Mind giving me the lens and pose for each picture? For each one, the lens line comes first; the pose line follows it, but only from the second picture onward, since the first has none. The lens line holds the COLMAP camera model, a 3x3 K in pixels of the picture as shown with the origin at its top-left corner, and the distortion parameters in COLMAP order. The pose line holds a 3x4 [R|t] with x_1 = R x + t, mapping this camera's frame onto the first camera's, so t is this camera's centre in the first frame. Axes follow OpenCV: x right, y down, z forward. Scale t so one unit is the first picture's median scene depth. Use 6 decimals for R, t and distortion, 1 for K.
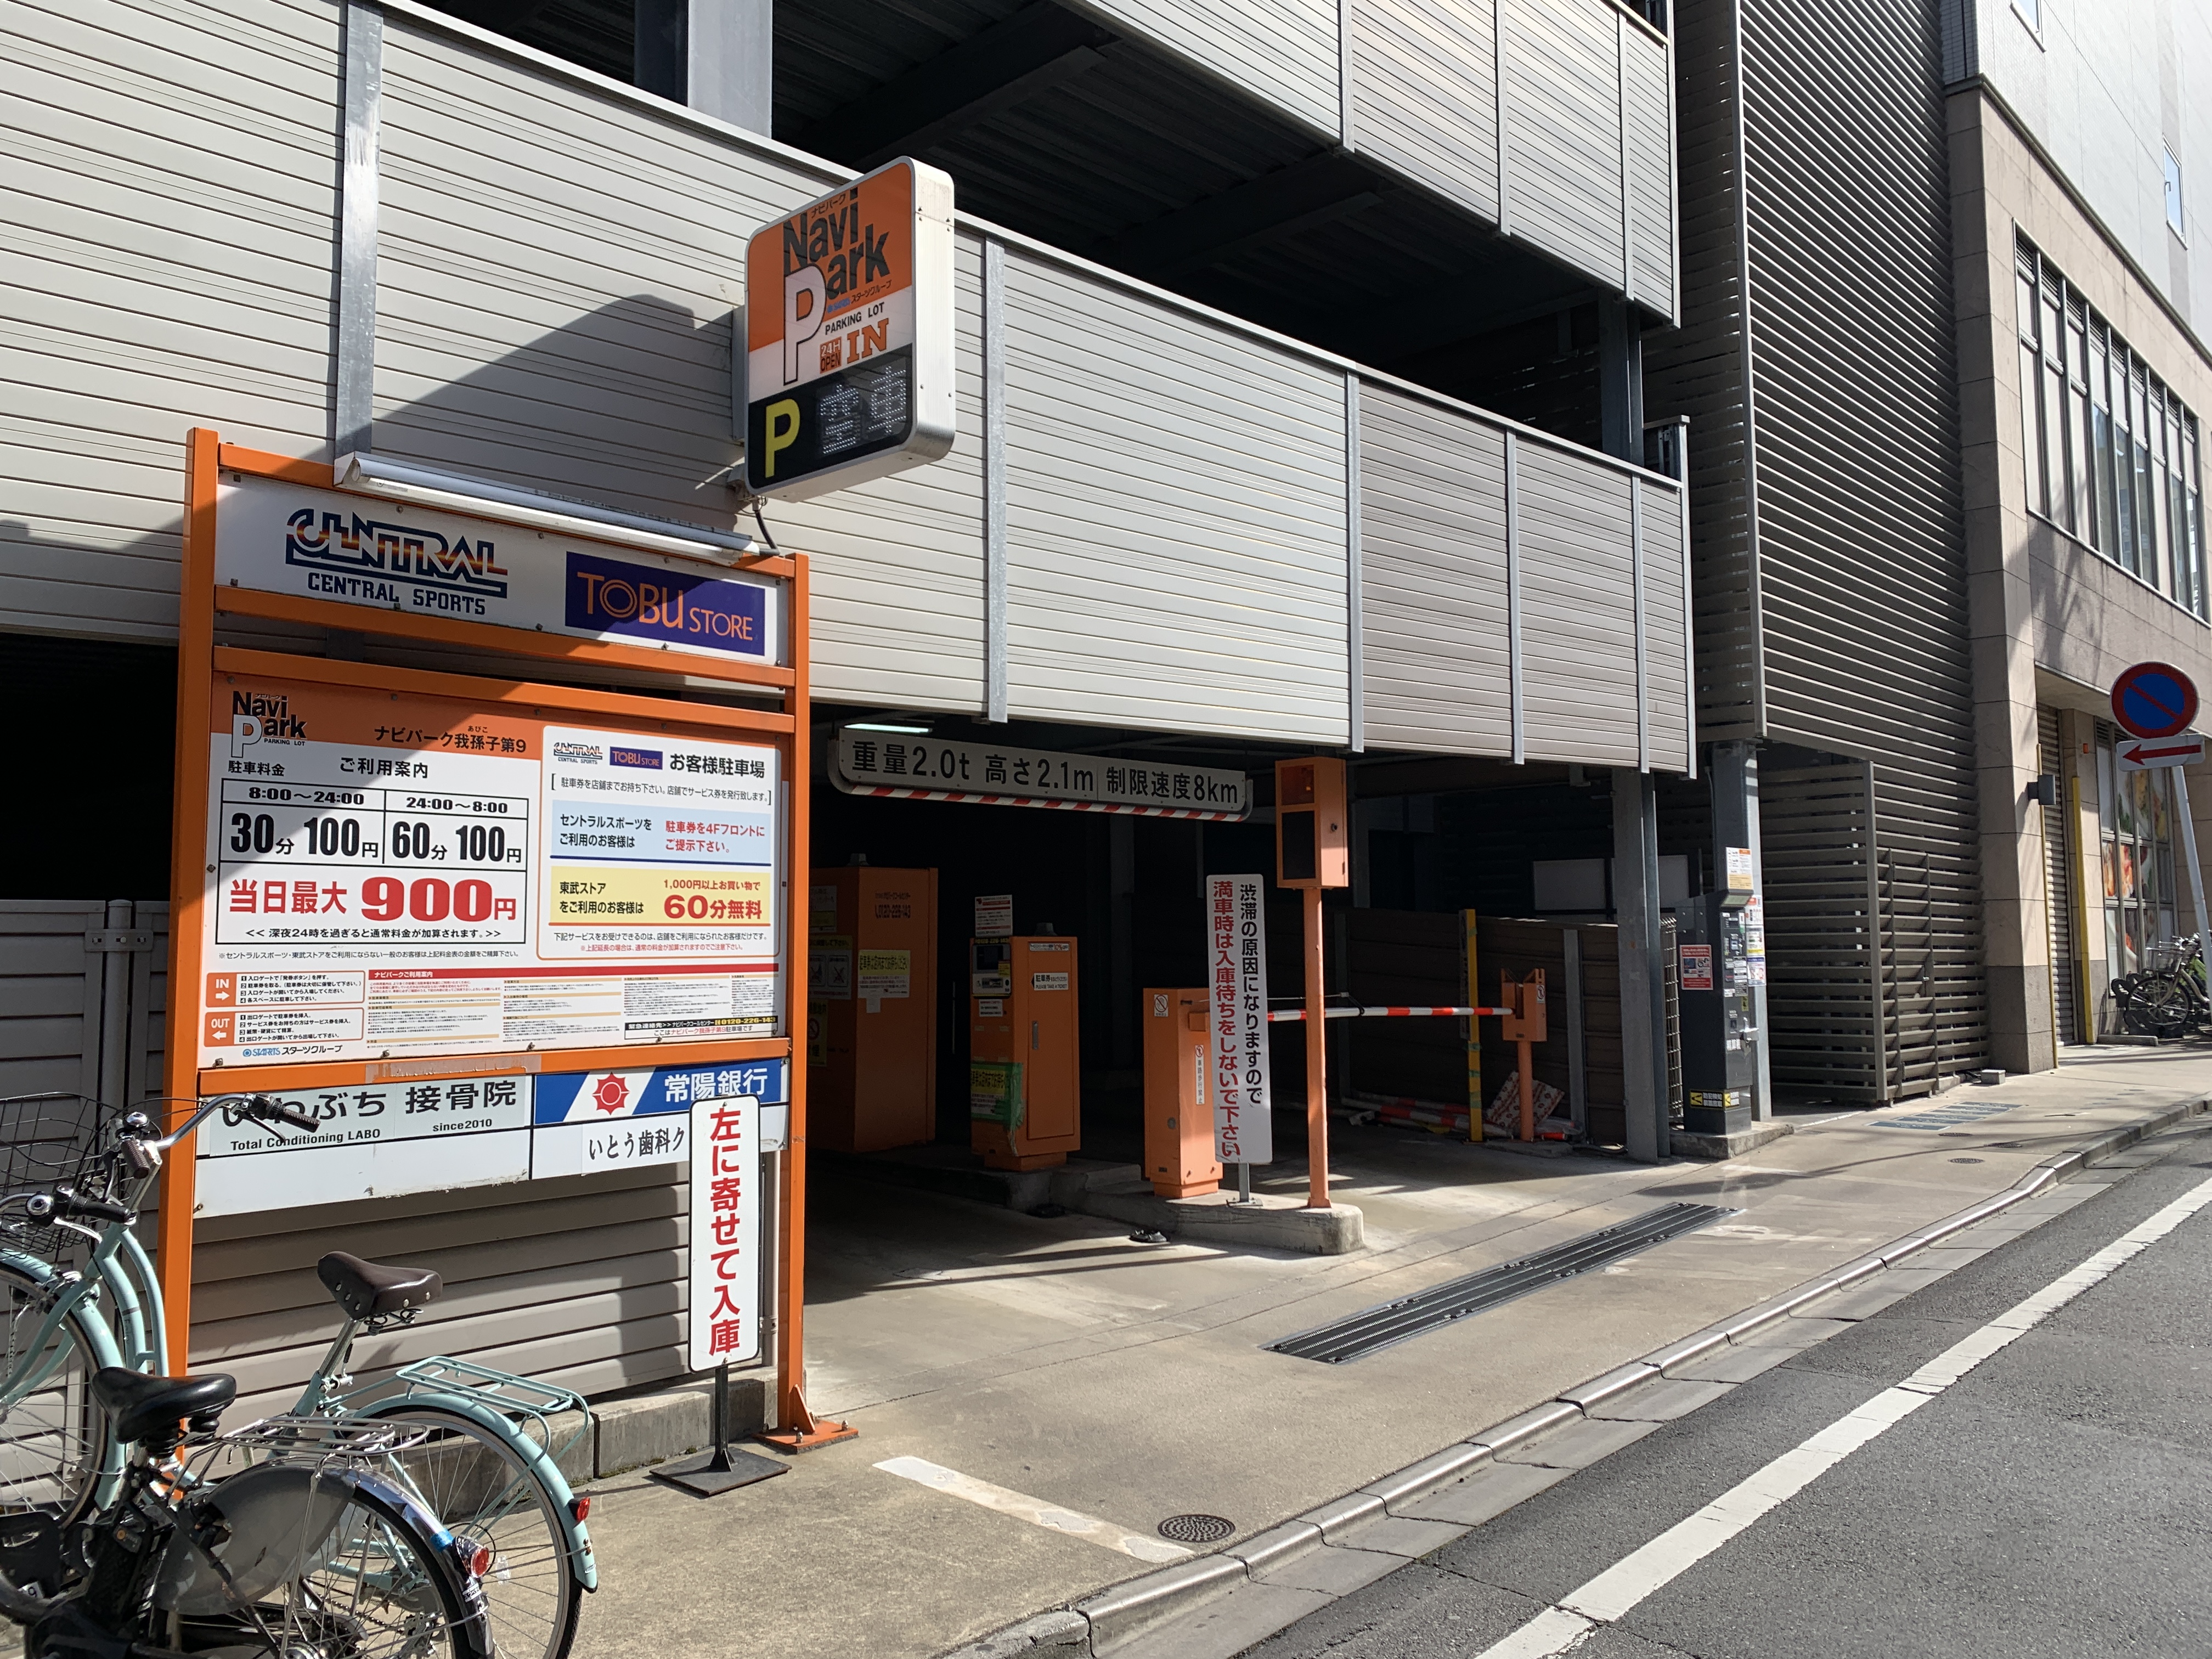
lens RADIAL K [[1701.3, 0, 1113.1], [0, 1701.3, 821.3], [0, 0, 1]] dist [0.006405, 0.003360]
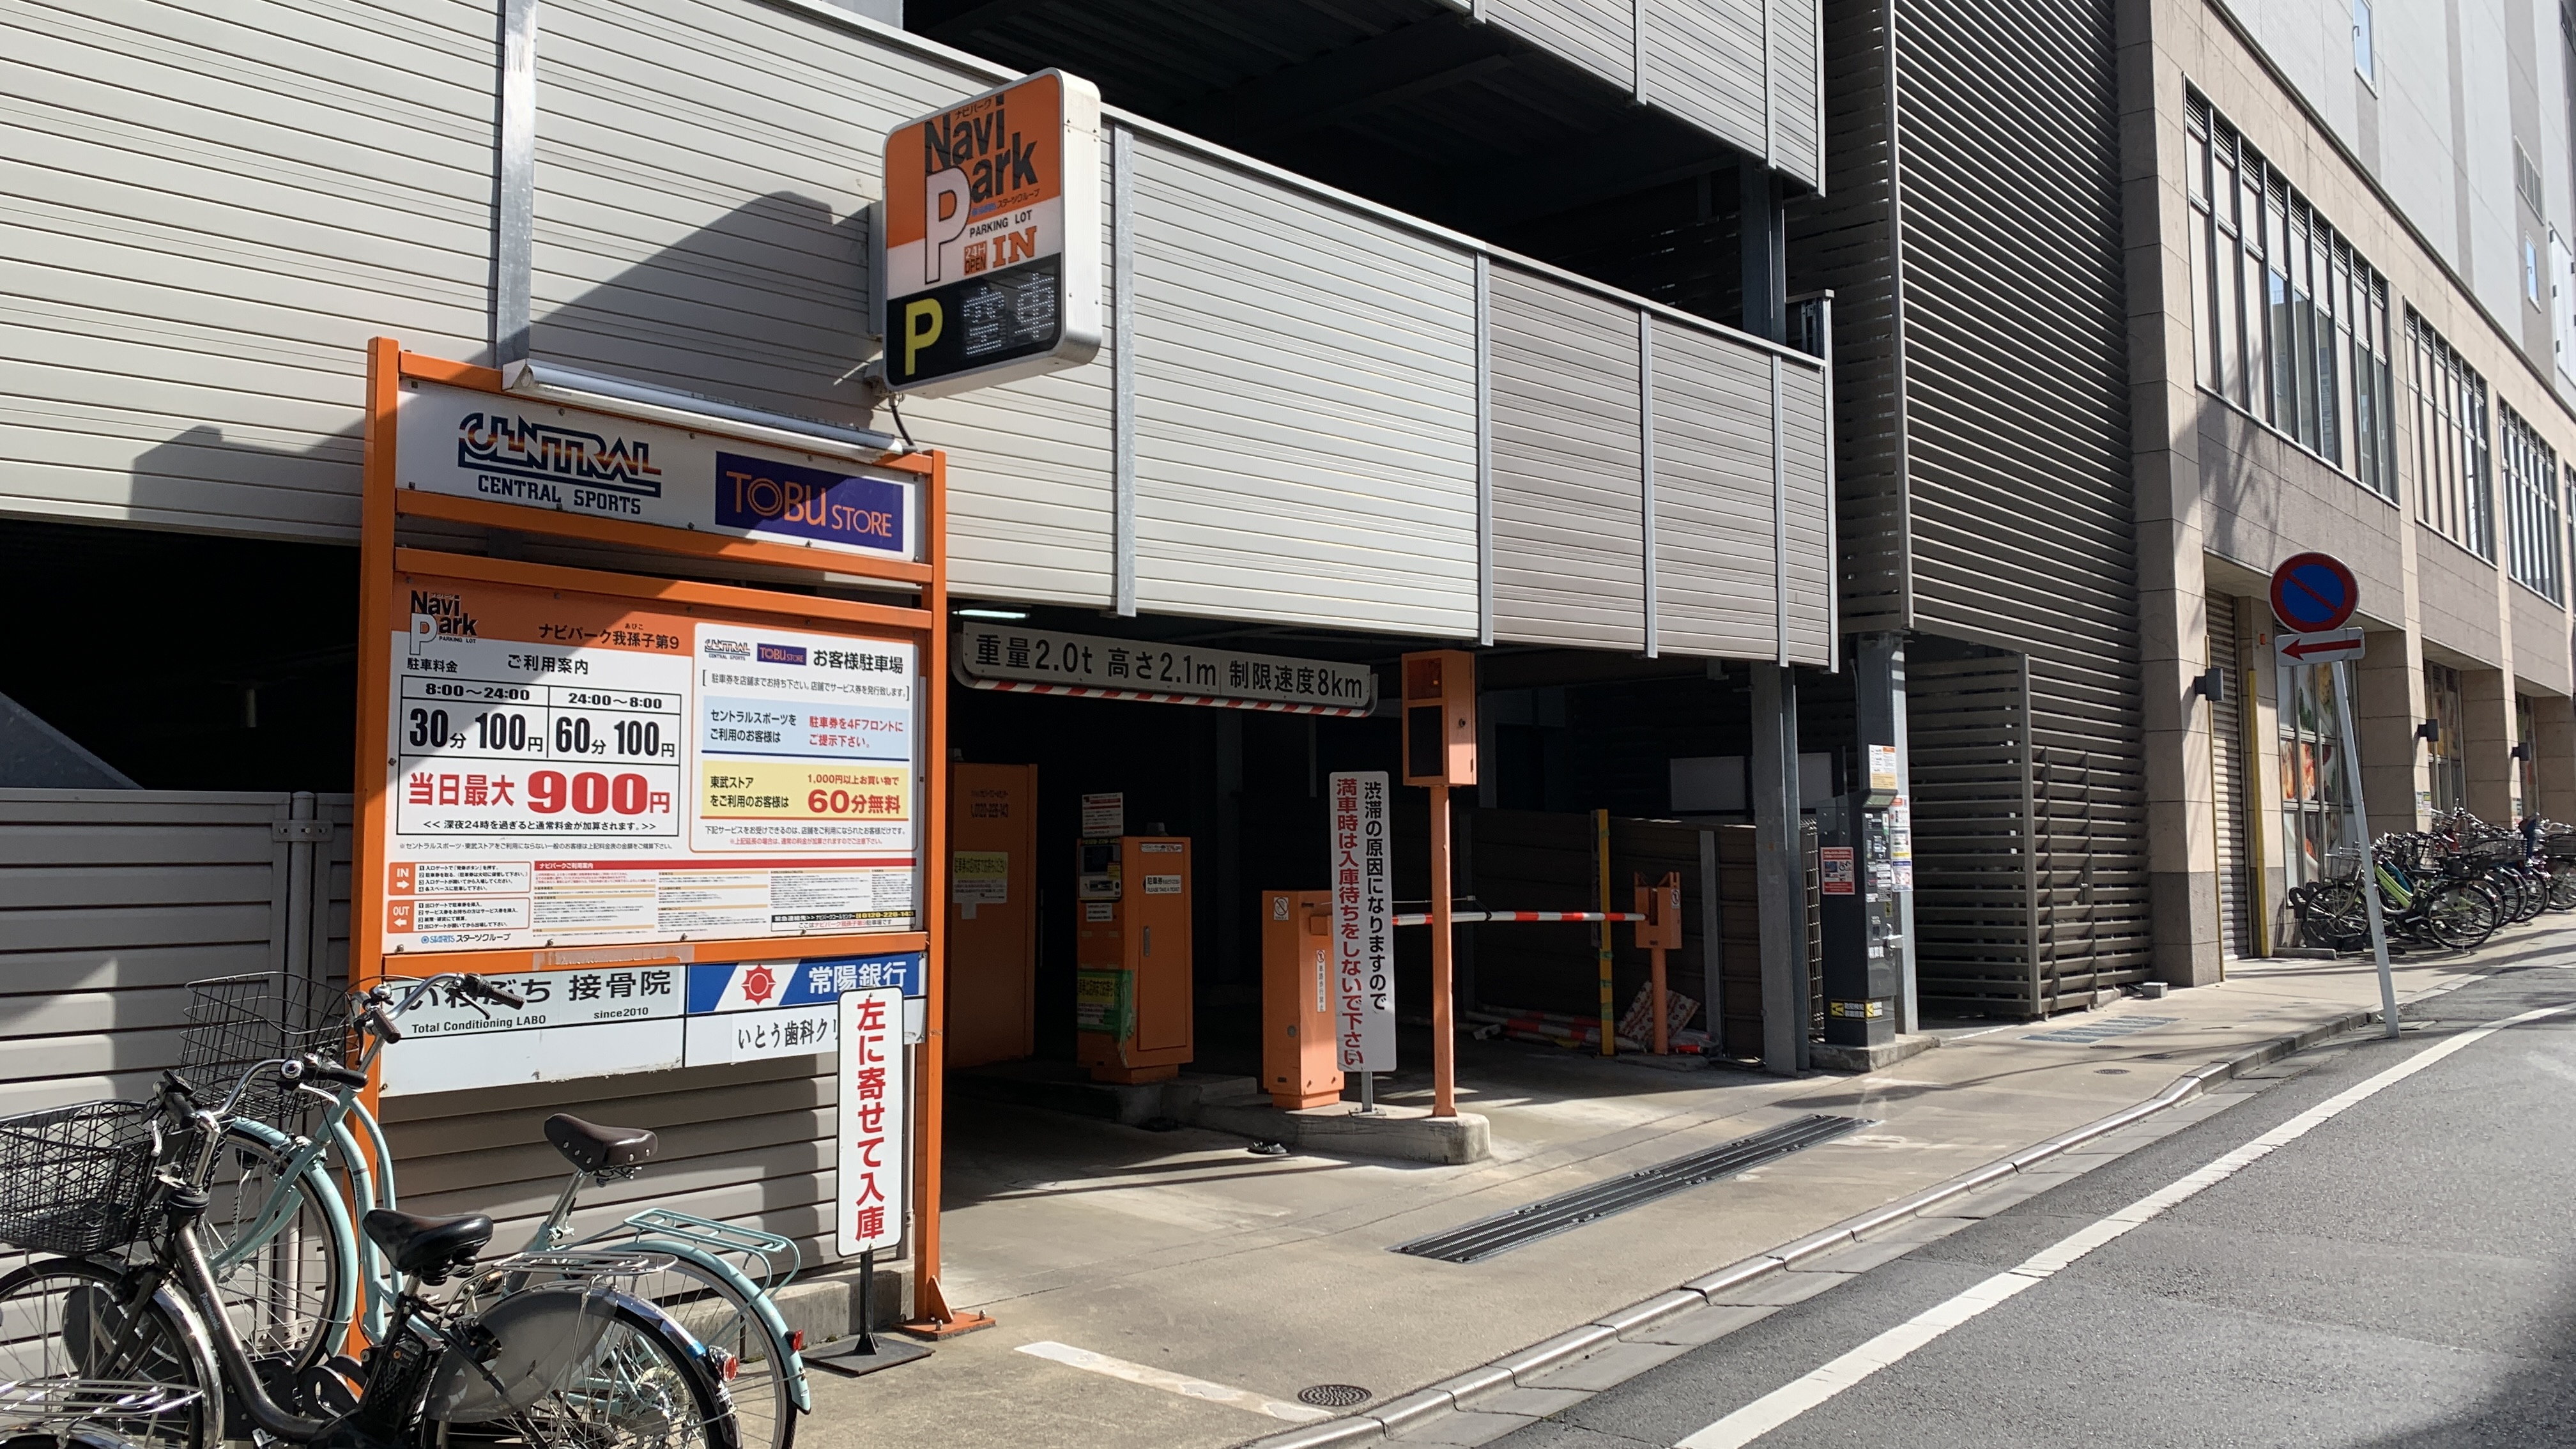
lens RADIAL K [[1980.8, 0, 1279.1], [0, 1980.8, 718.5], [0, 0, 1]] dist [0.003246, 0.002783]
pose [[0.999093, 0.003718, 0.042420, -0.029075], [-0.003867, 0.999987, 0.003433, -0.003493], [-0.042407, -0.003594, 0.999094, -0.161223]]
